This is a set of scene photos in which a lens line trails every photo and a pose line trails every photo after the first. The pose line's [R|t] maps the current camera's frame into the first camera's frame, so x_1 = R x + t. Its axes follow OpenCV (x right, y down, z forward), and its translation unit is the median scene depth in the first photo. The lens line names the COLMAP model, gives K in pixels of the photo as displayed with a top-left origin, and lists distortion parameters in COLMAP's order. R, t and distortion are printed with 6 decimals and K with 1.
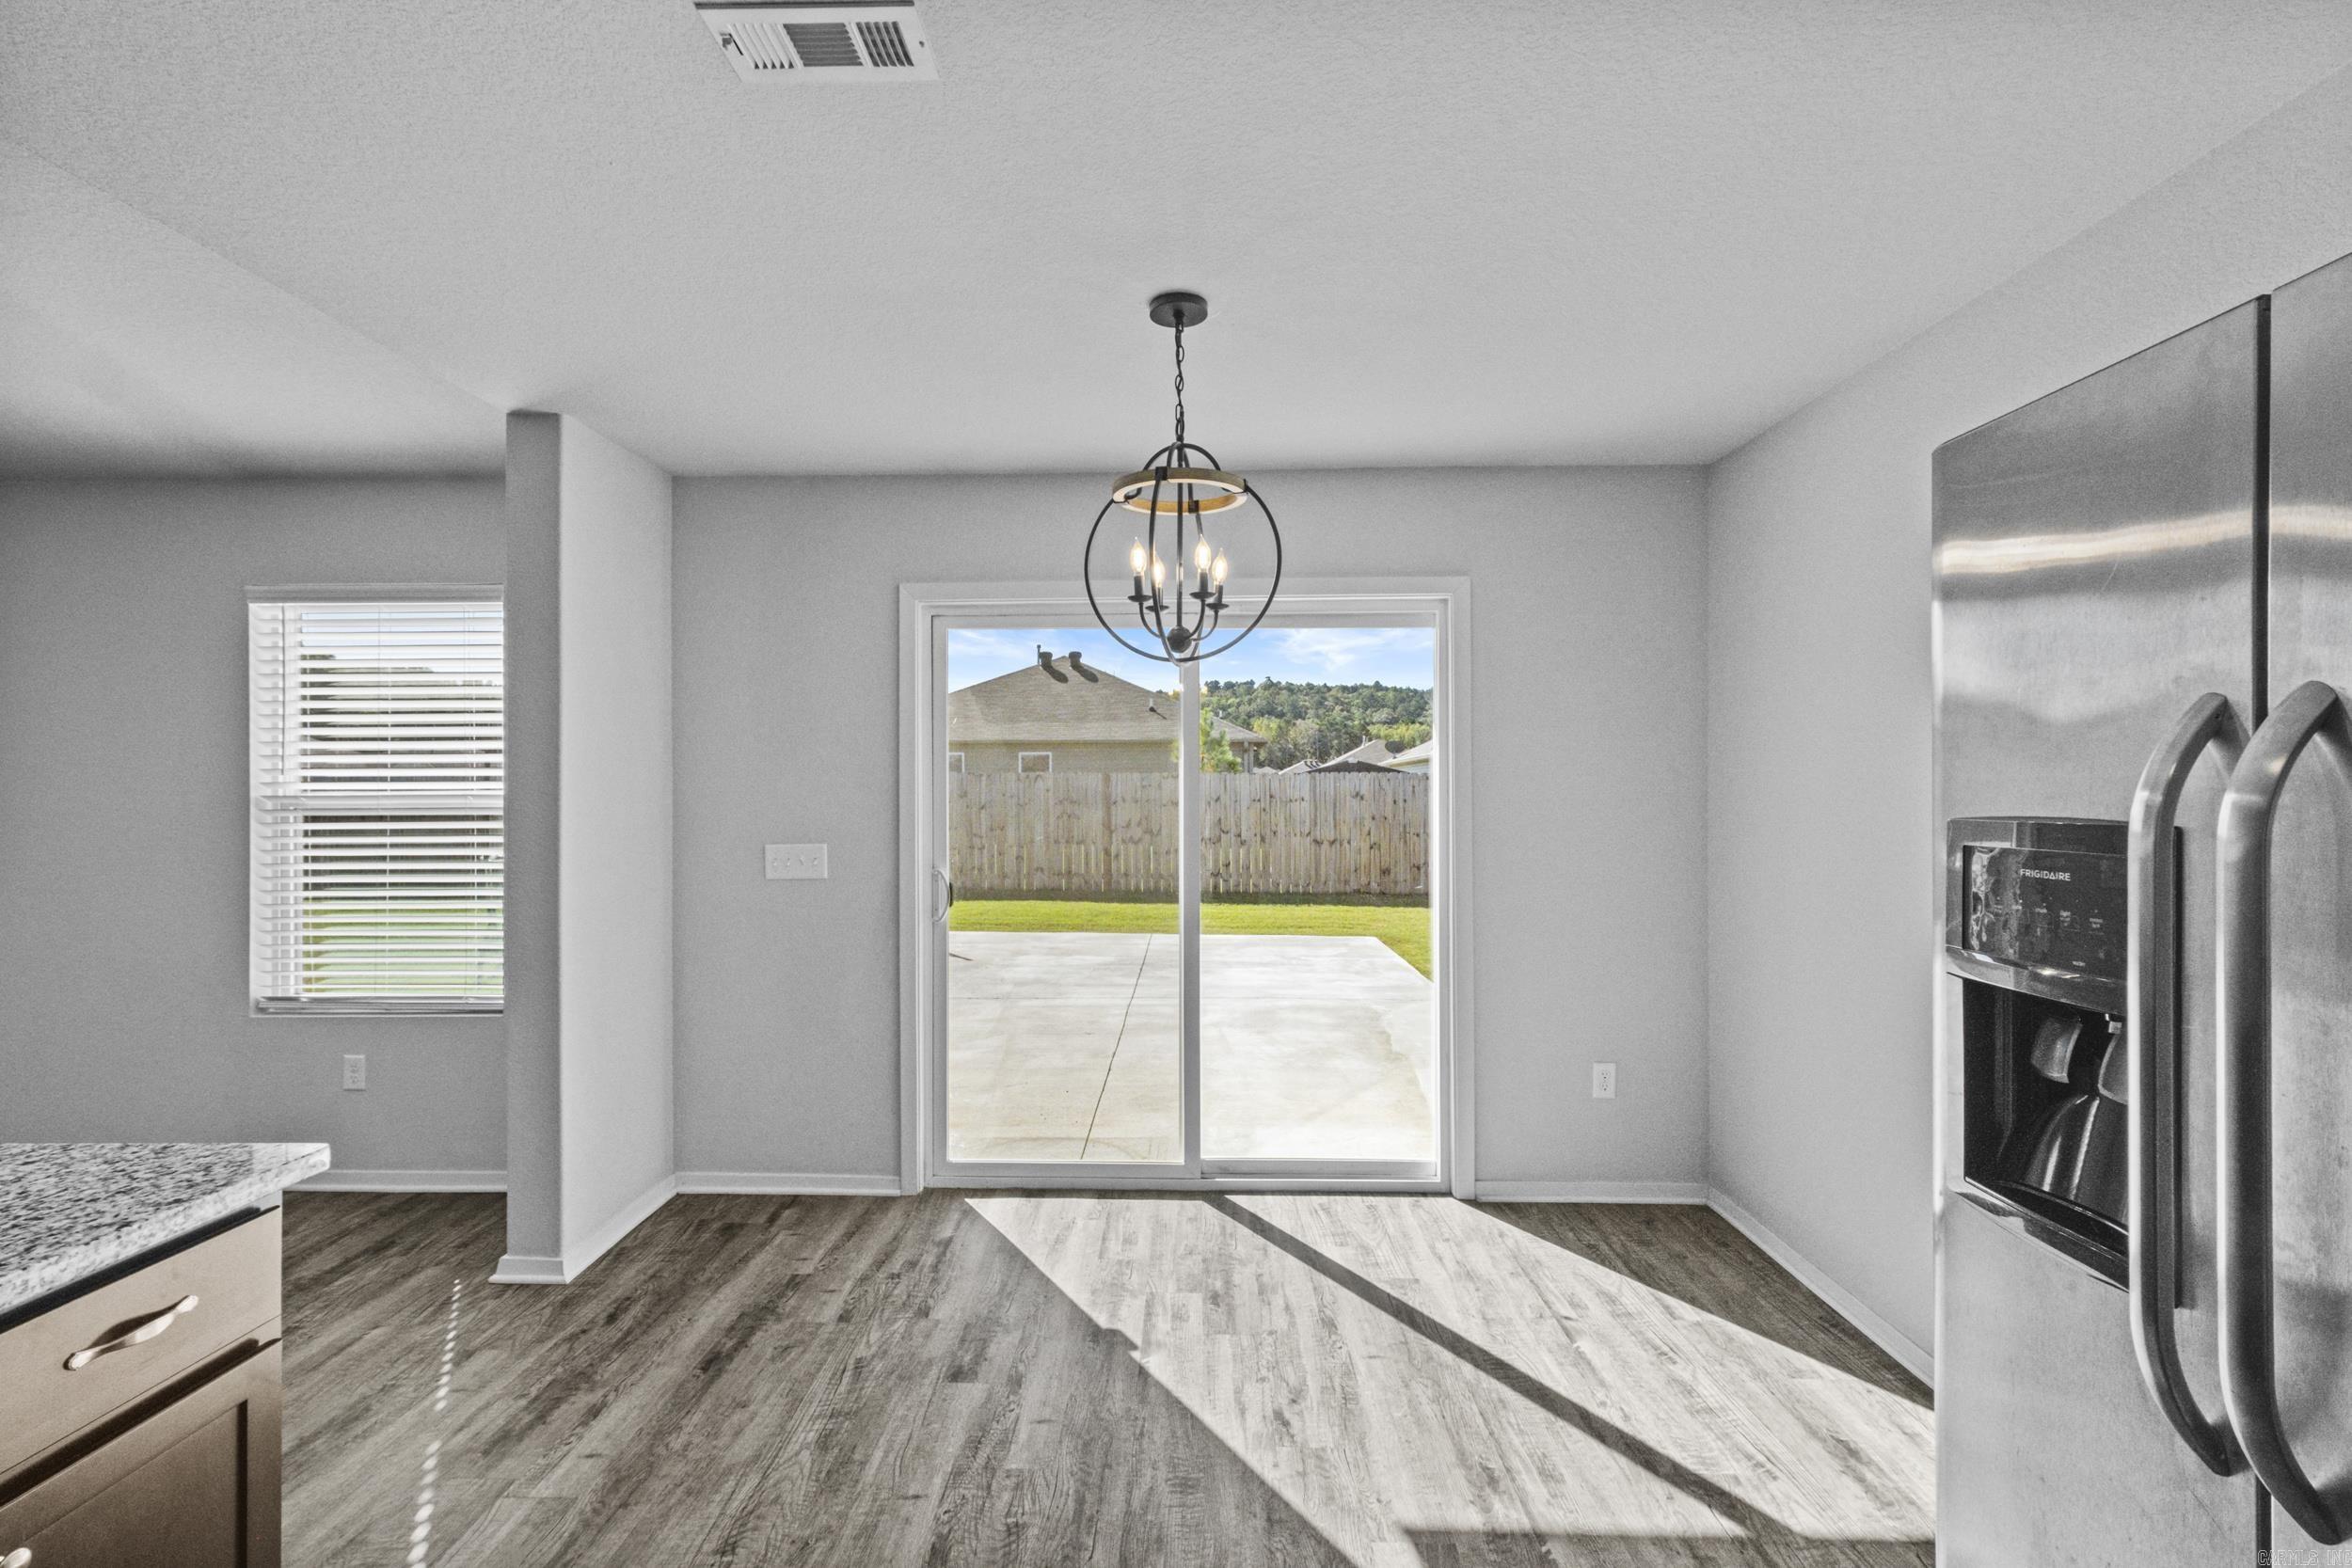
lens RADIAL K [[1018.7, 0, 1176.7], [0, 1018.7, 788.3], [0, 0, 1]] dist [0.008066, 0.000318]
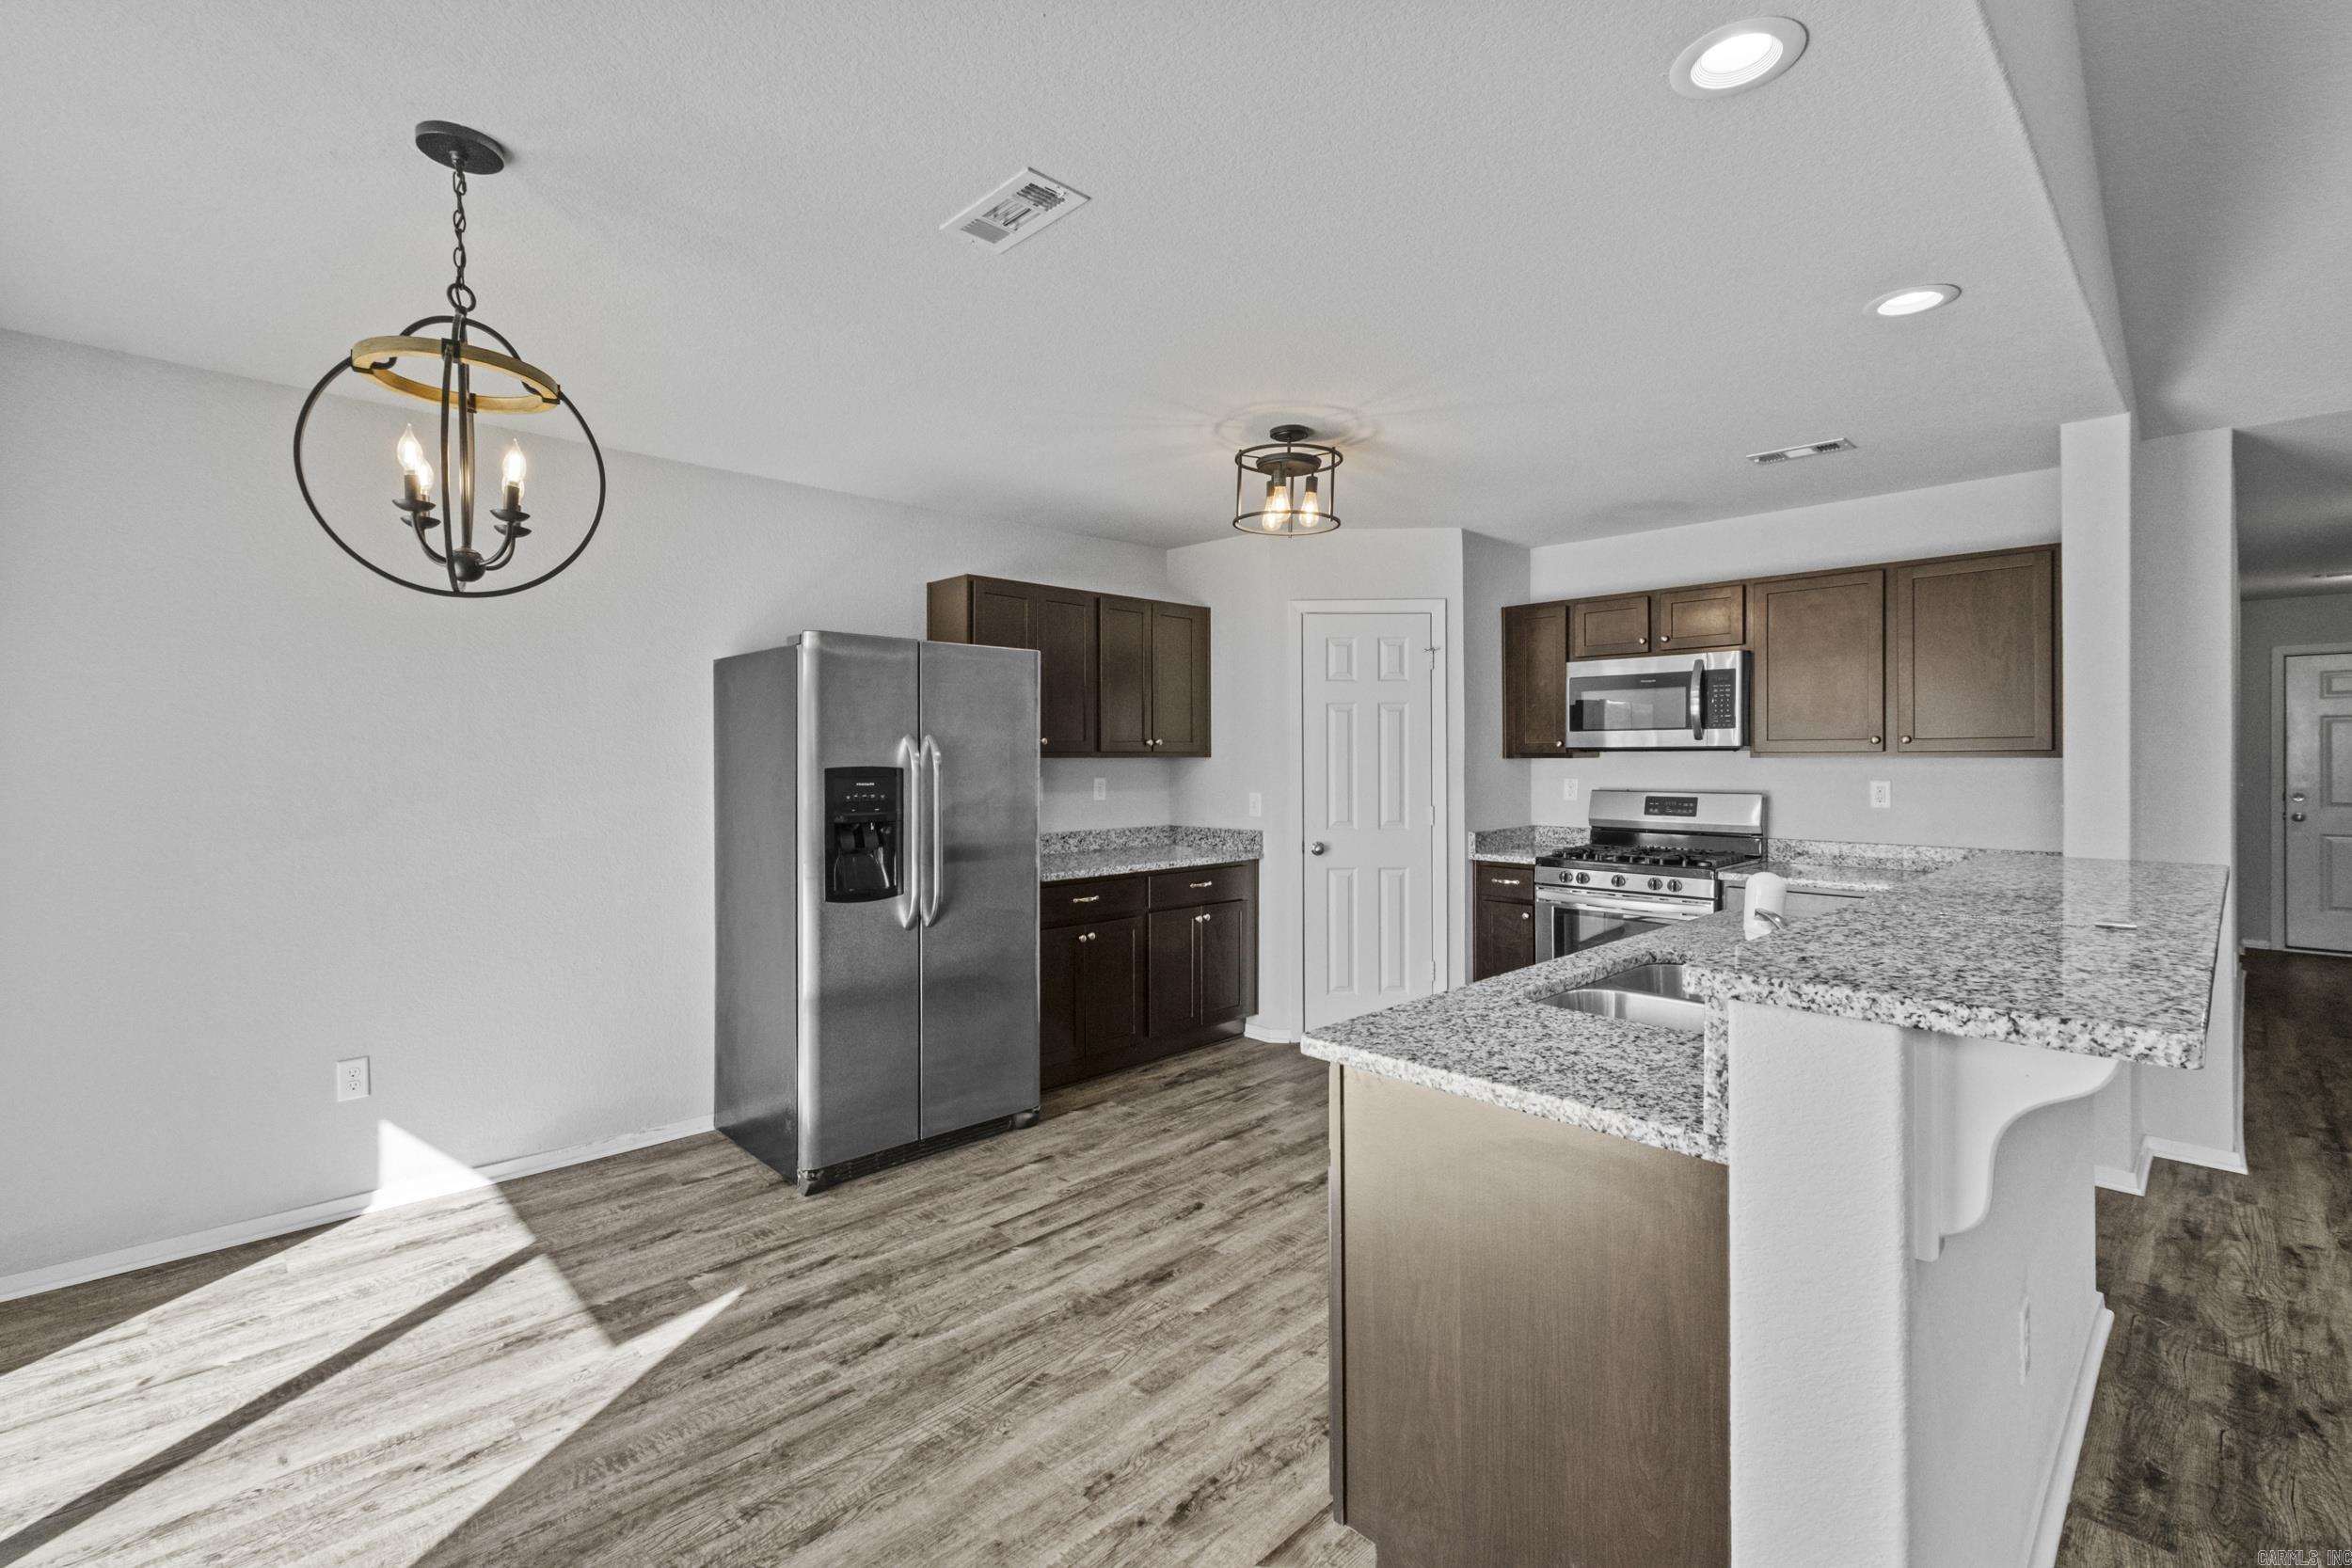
lens RADIAL K [[1018.7, 0, 1162.9], [0, 1018.7, 773.4], [0, 0, 1]] dist [0.008066, 0.000318]
pose [[-0.715946, -0.003266, 0.698148, -0.785577], [0.001565, 0.999979, 0.006284, 0.011929], [-0.698154, 0.005592, -0.715926, 0.994851]]
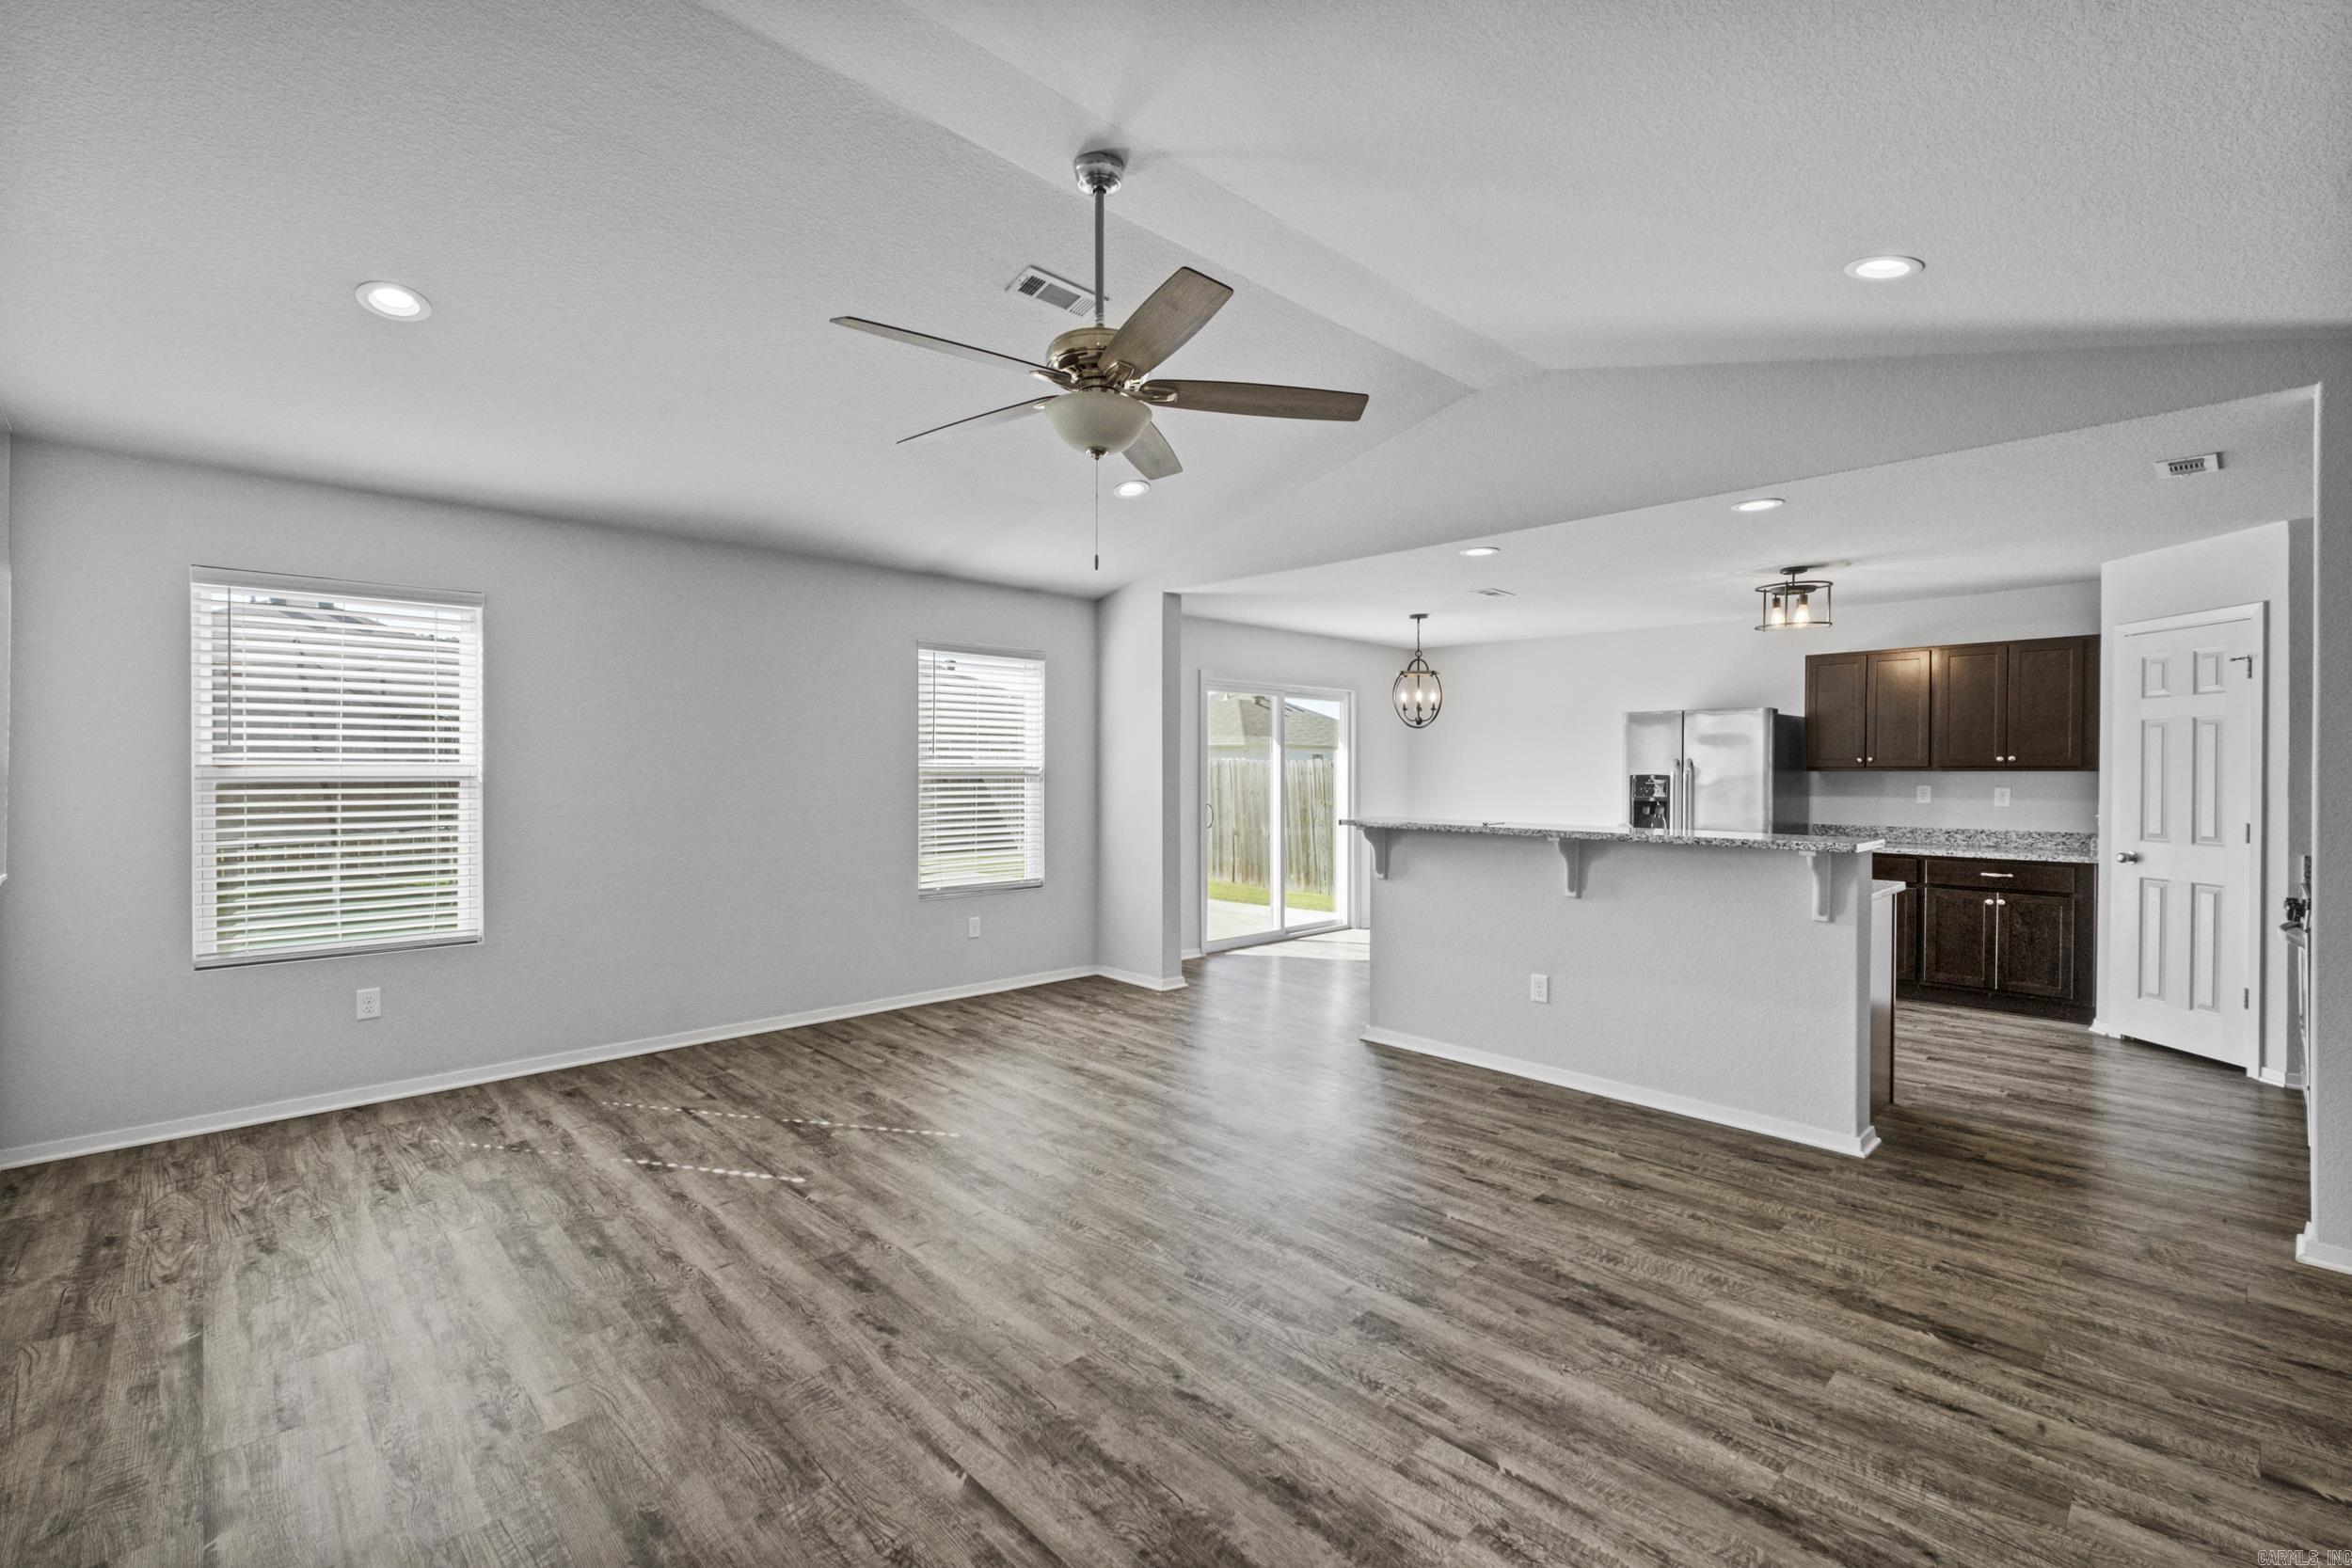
lens RADIAL K [[1018.7, 0, 1167.6], [0, 1018.7, 780.2], [0, 0, 1]] dist [0.008066, 0.000318]
pose [[0.696644, 0.002442, 0.717413, -2.335058], [-0.012281, 0.999888, 0.008523, 0.017867], [-0.717312, -0.014748, 0.696596, -0.531500]]
